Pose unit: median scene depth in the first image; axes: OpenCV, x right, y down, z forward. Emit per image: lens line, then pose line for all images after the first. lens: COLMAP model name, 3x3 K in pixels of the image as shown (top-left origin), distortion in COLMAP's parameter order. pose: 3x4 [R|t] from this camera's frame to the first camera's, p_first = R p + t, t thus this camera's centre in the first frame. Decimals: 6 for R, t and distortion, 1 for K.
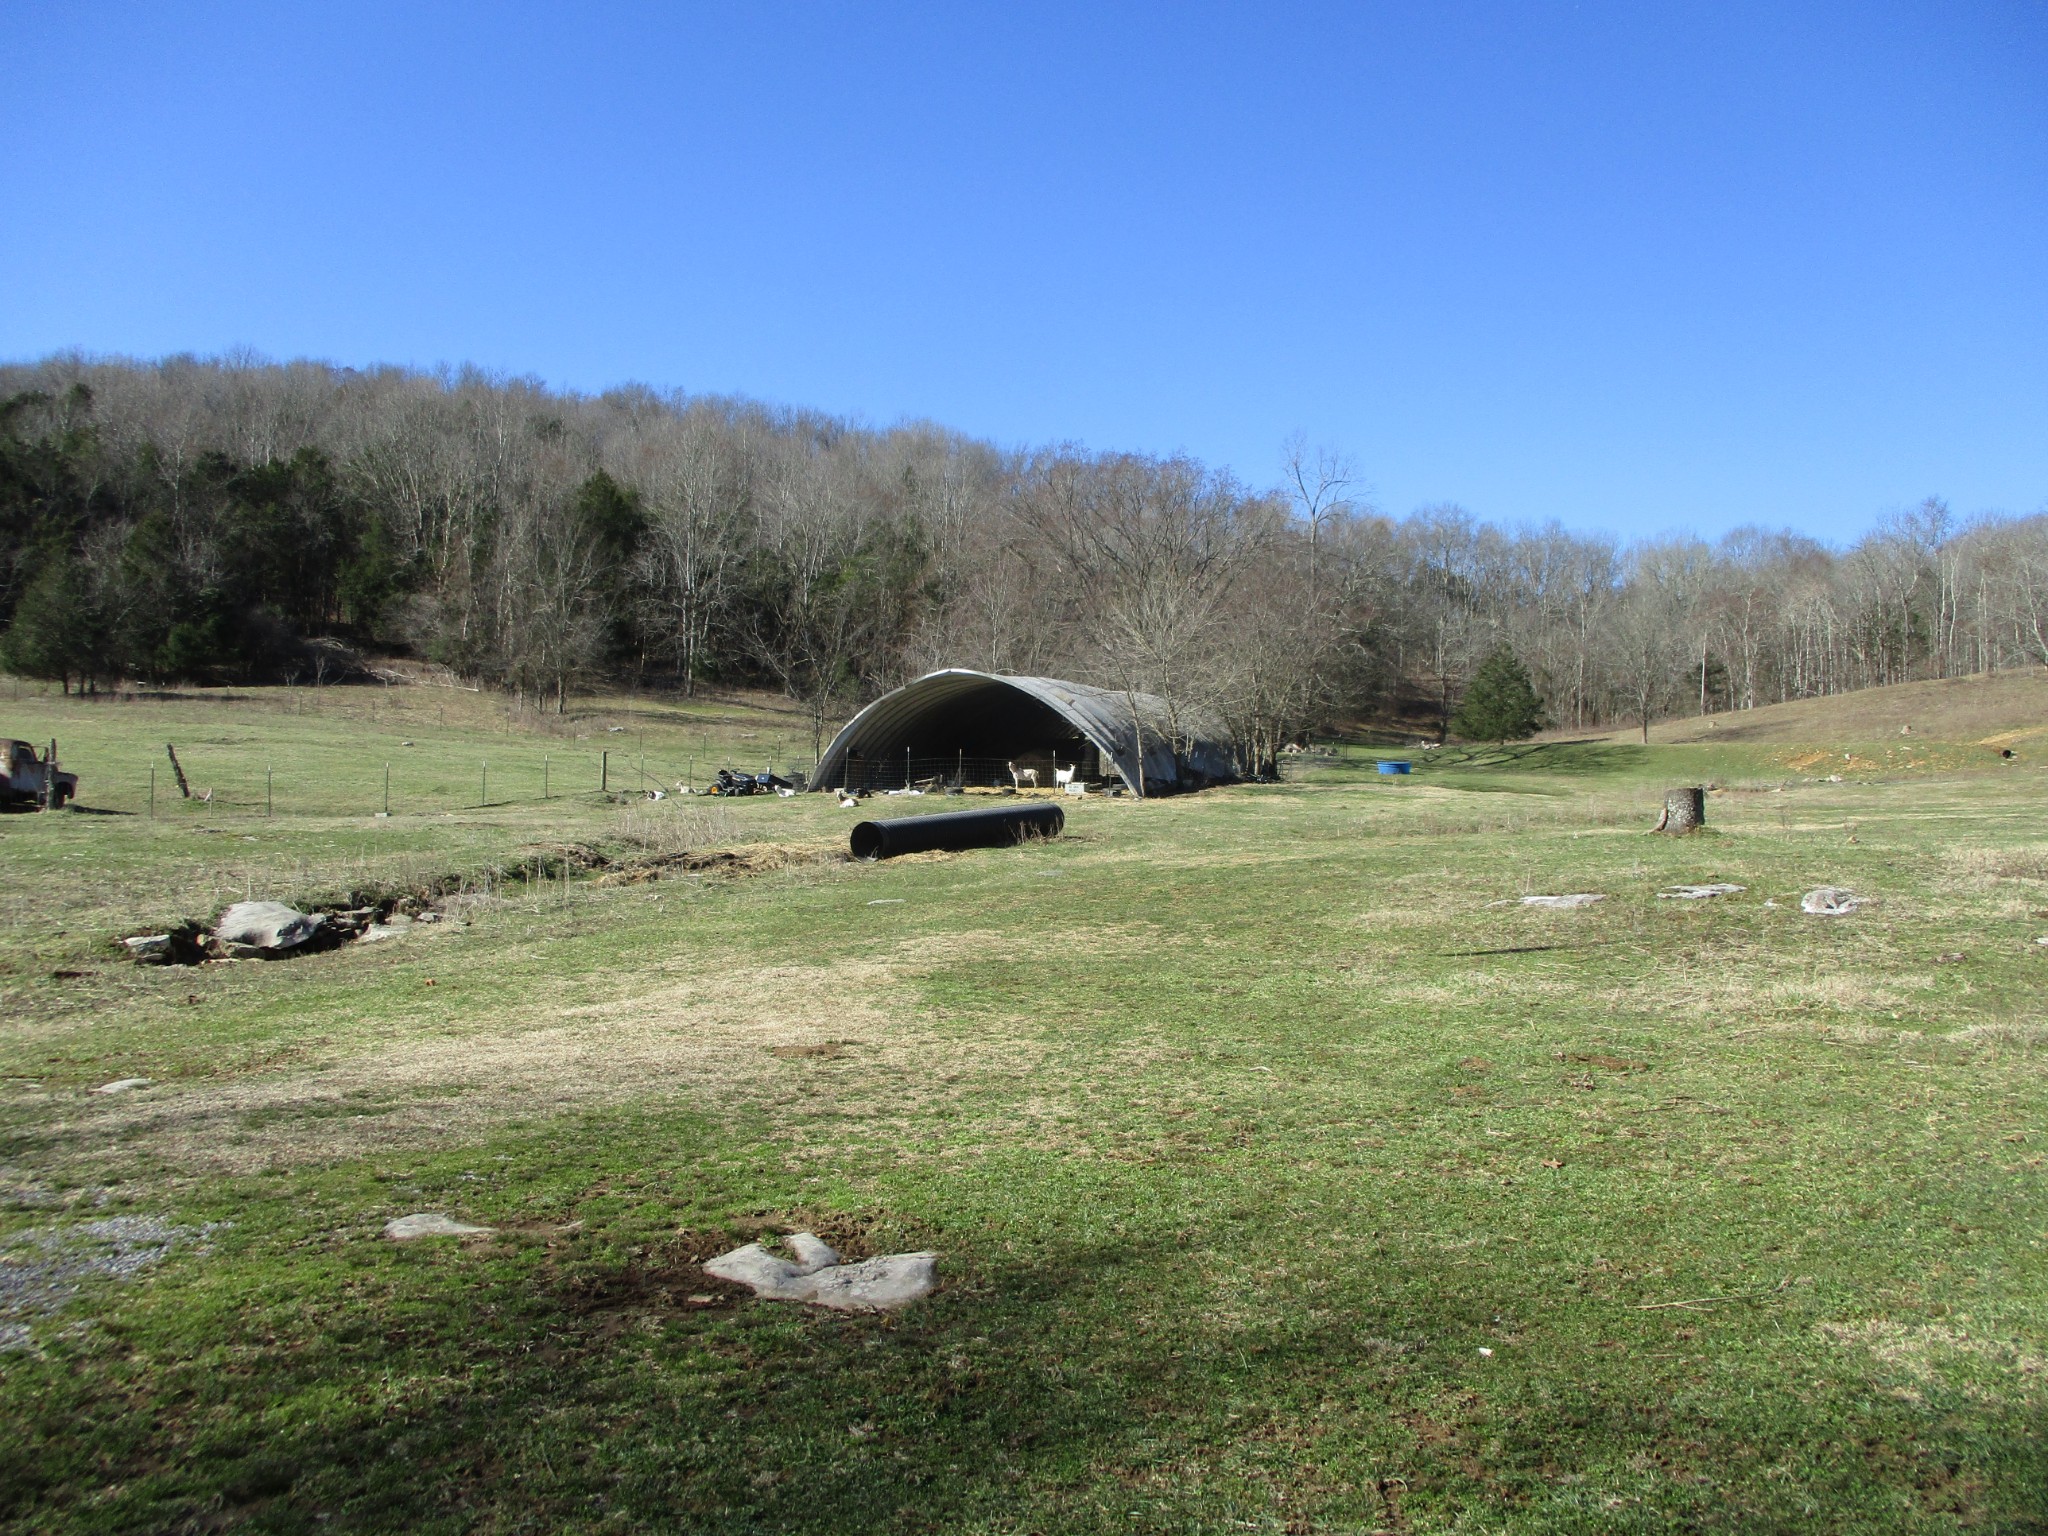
lens RADIAL K [[1710.3, 0, 1036.2], [0, 1710.3, 770.7], [0, 0, 1]] dist [-0.037613, 0.025397]
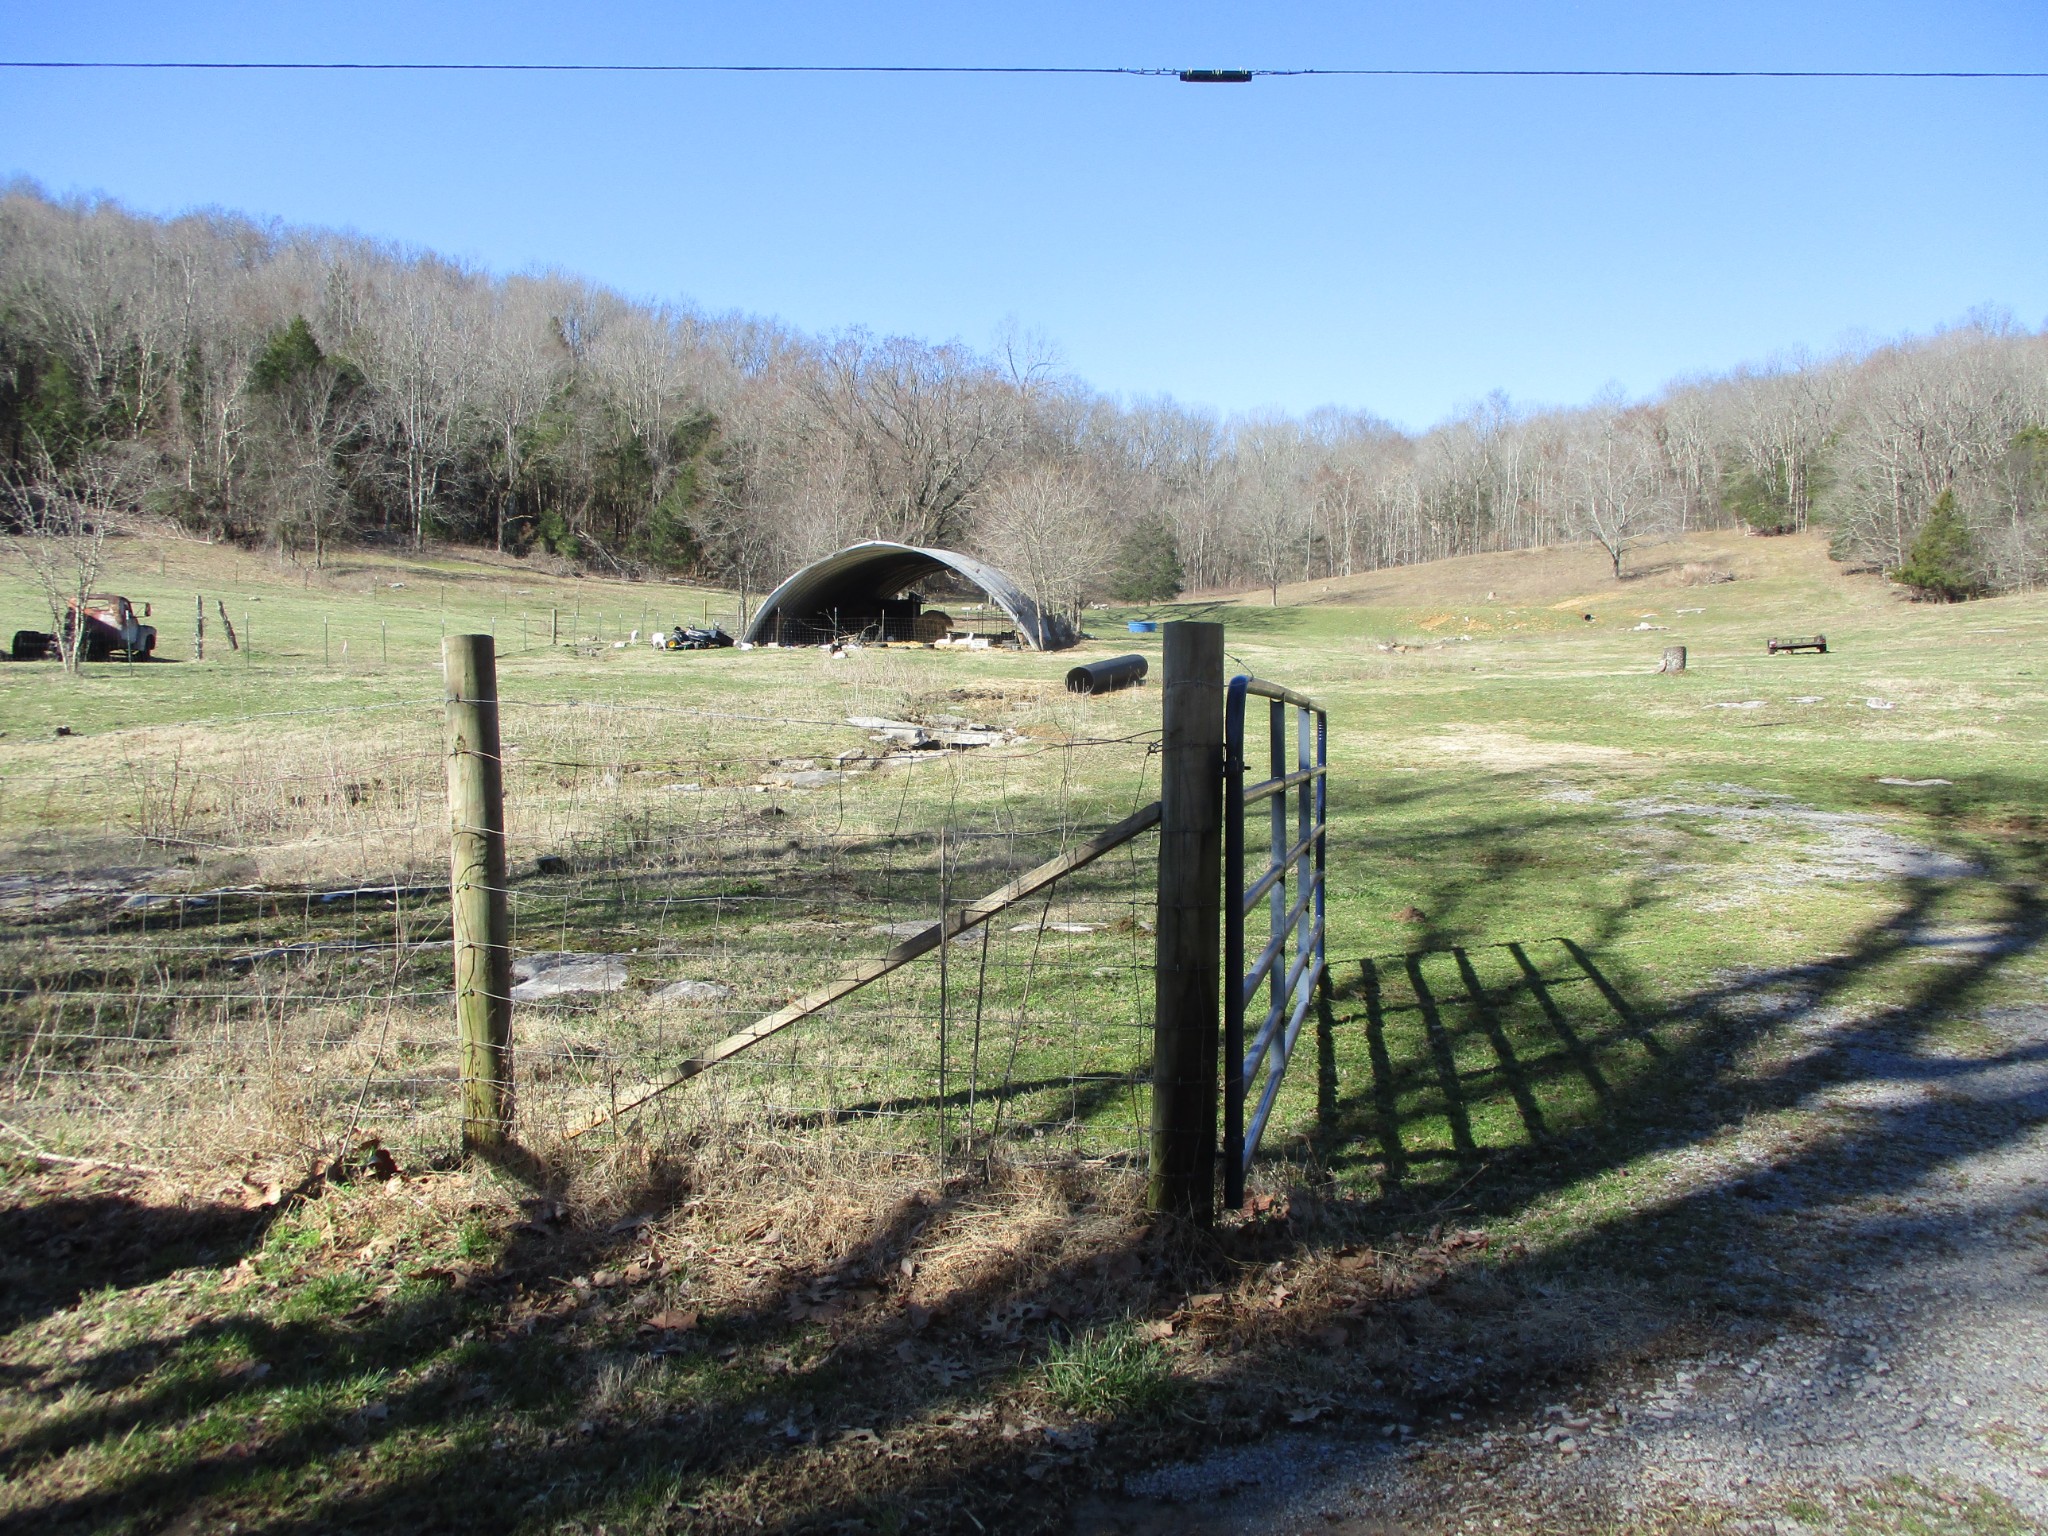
lens RADIAL K [[1710.3, 0, 1011.1], [0, 1710.3, 765.5], [0, 0, 1]] dist [-0.037613, 0.025397]
pose [[0.970567, -0.013539, 0.240451, -0.102353], [-0.006136, 0.996705, 0.080885, -0.000622], [-0.240754, -0.079980, 0.967285, -0.070661]]
